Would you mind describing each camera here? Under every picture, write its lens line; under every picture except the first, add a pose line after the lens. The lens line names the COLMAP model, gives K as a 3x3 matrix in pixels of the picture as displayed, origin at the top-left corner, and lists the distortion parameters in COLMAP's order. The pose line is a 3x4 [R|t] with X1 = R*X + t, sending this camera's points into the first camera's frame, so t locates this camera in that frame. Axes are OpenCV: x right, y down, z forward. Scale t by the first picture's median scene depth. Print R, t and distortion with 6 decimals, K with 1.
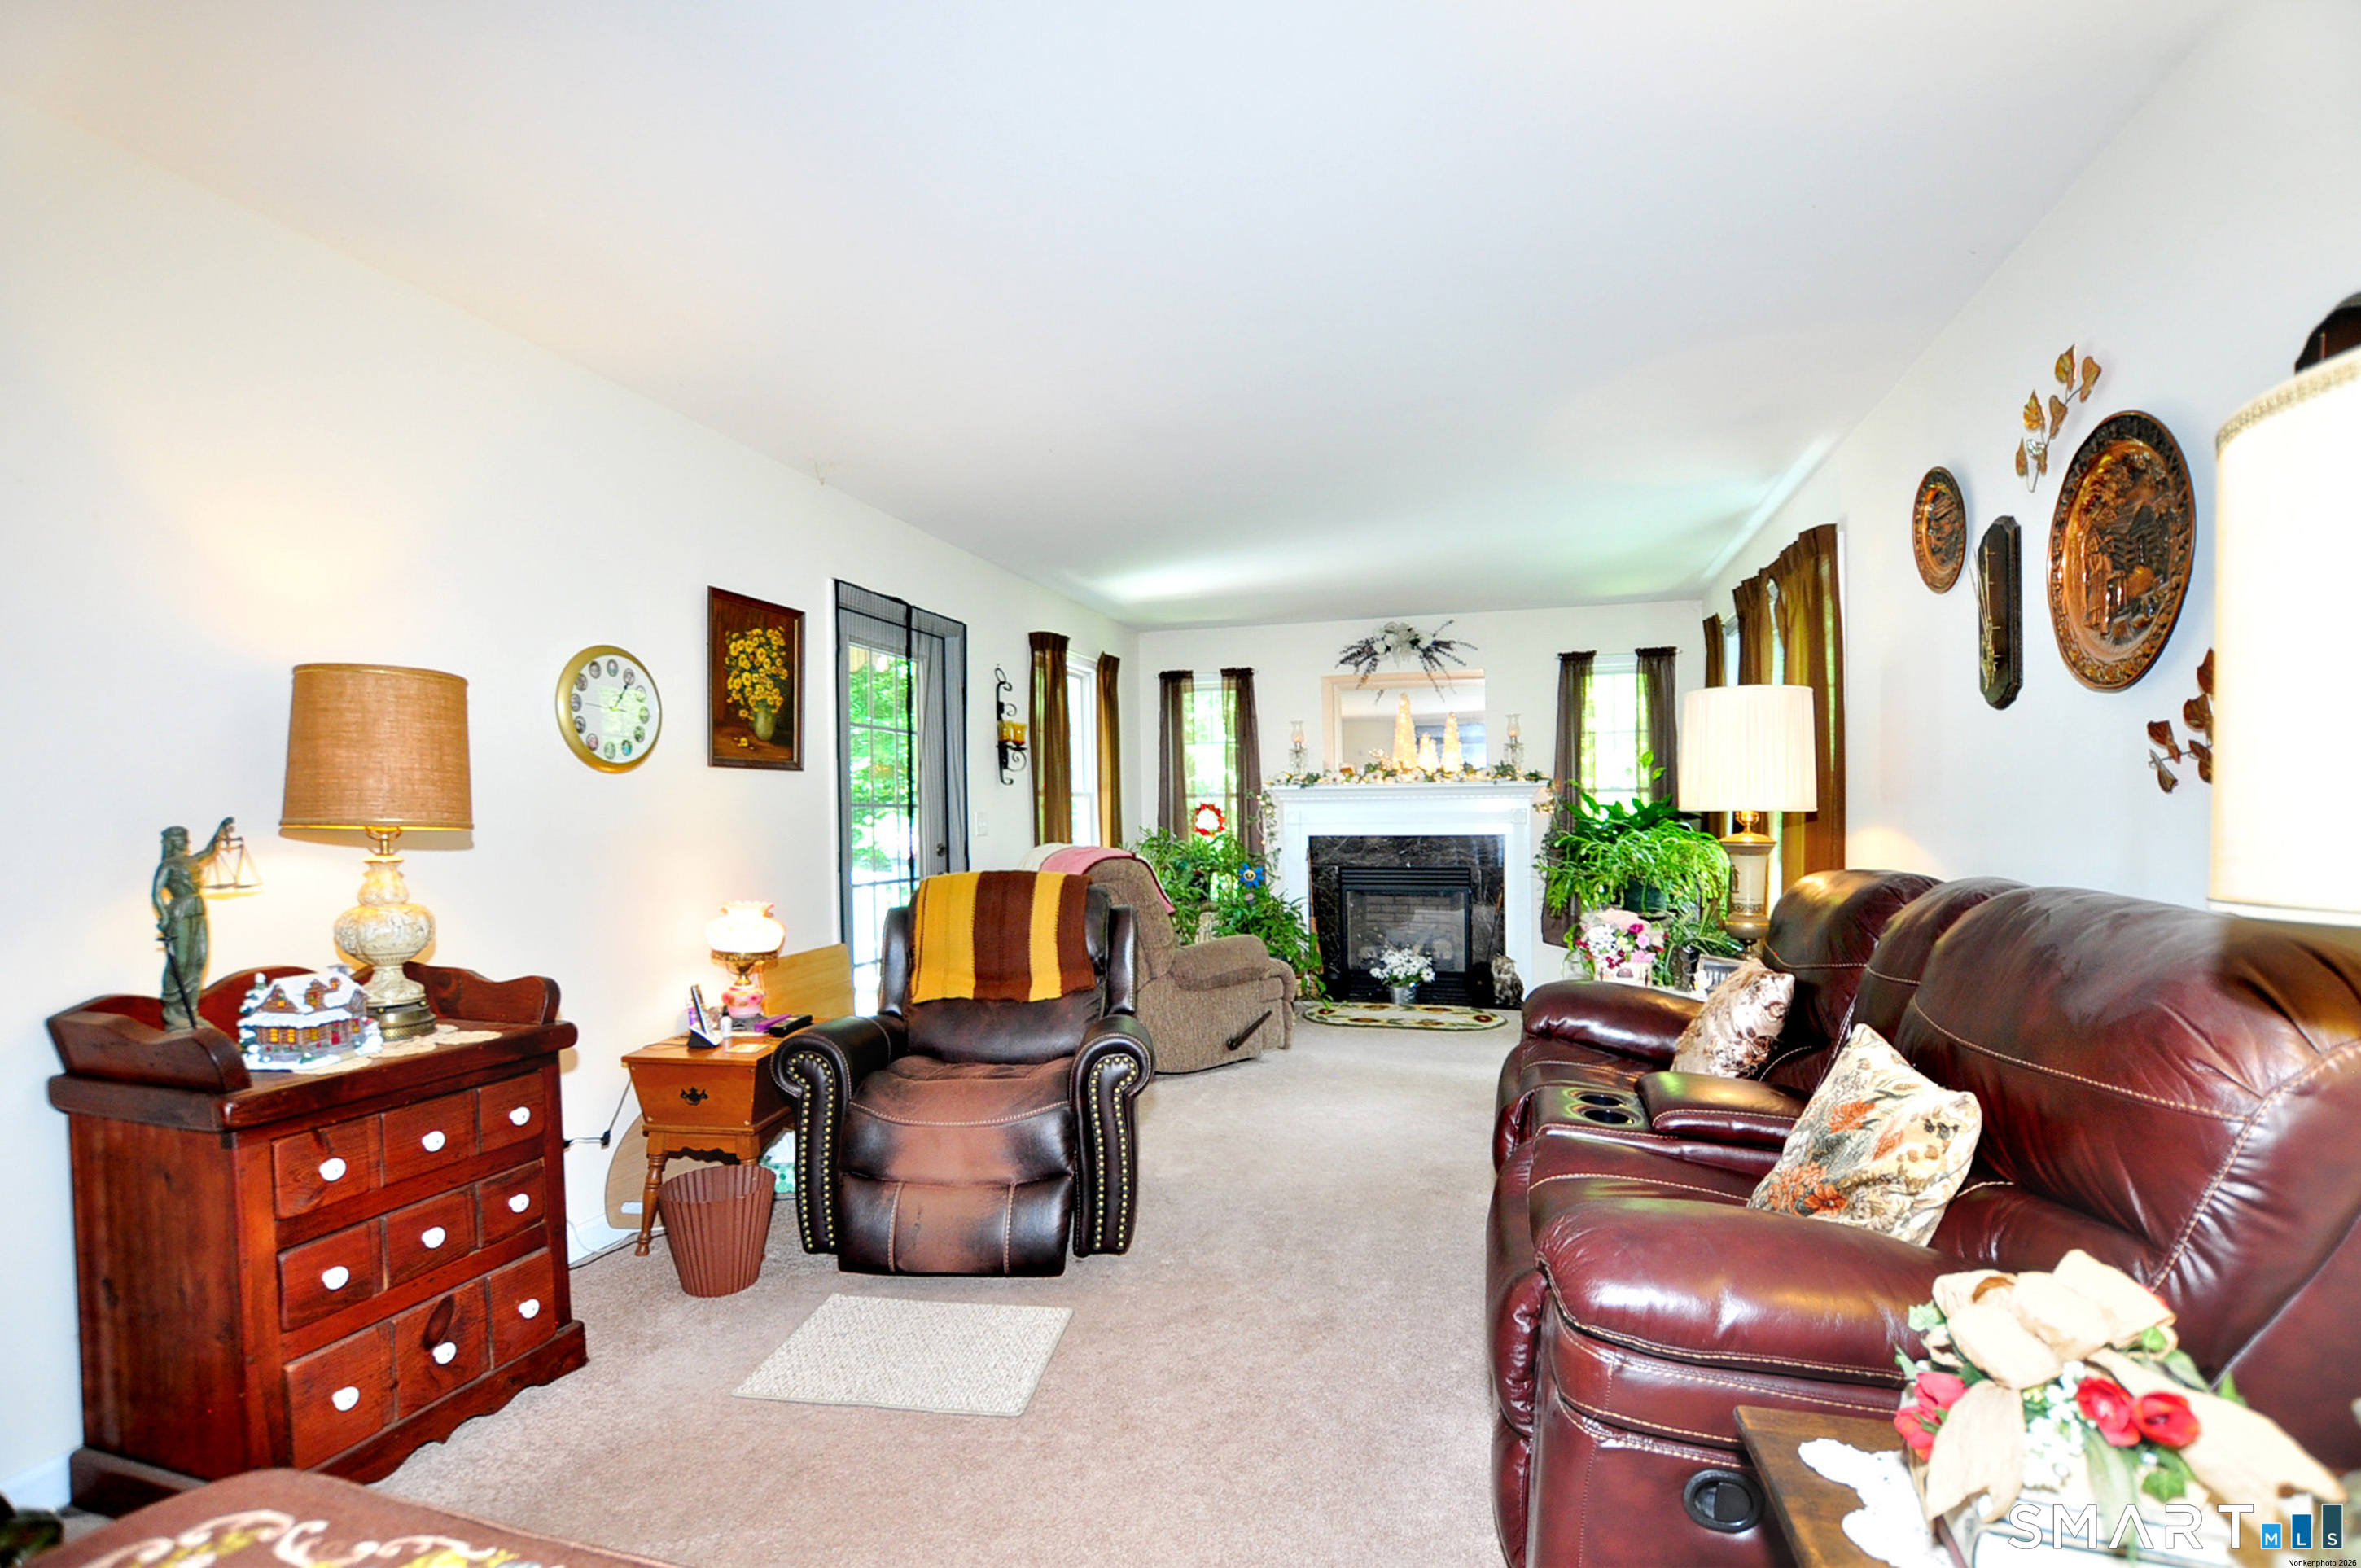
lens RADIAL K [[1032.5, 0, 1115.6], [0, 1032.5, 911.7], [0, 0, 1]] dist [-0.029636, 0.004929]
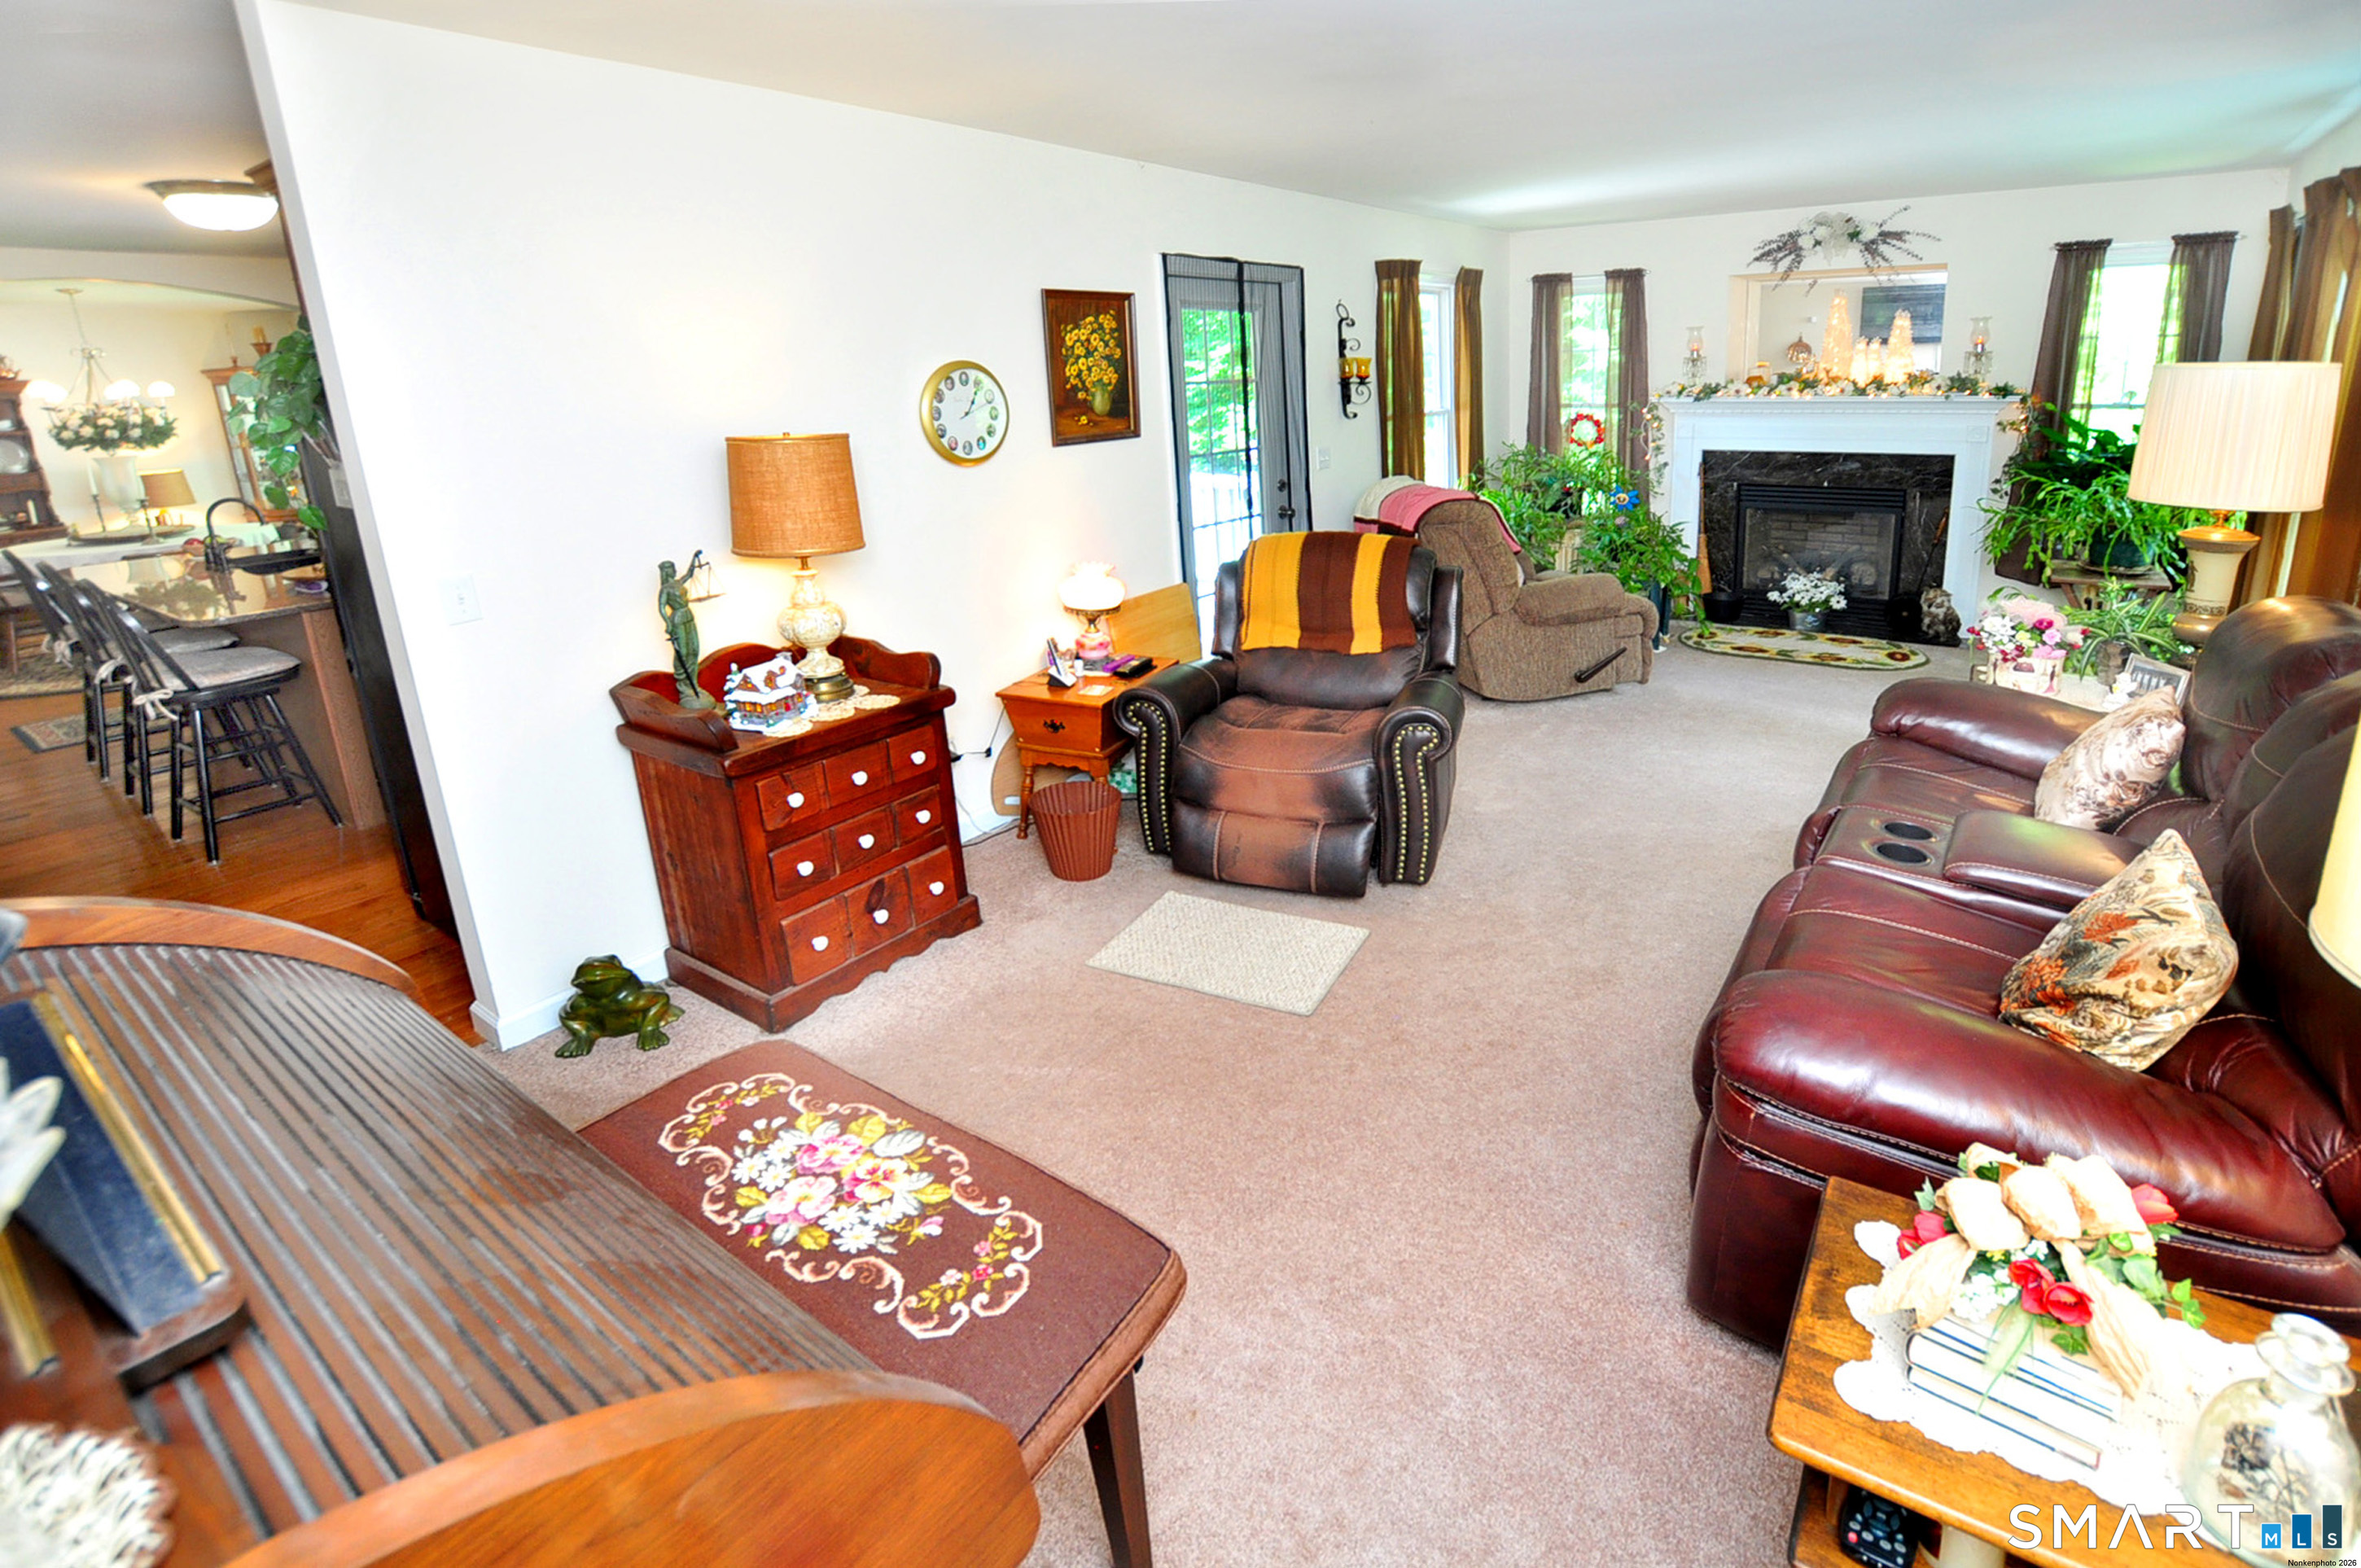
lens RADIAL K [[1096.2, 0, 1180.5], [0, 1096.2, 784.0], [0, 0, 1]] dist [-0.022119, 0.000683]
pose [[0.950204, 0.104171, -0.293702, 0.111624], [-0.002931, 0.945420, 0.325842, -0.180572], [0.311615, -0.308755, 0.898647, -0.115473]]
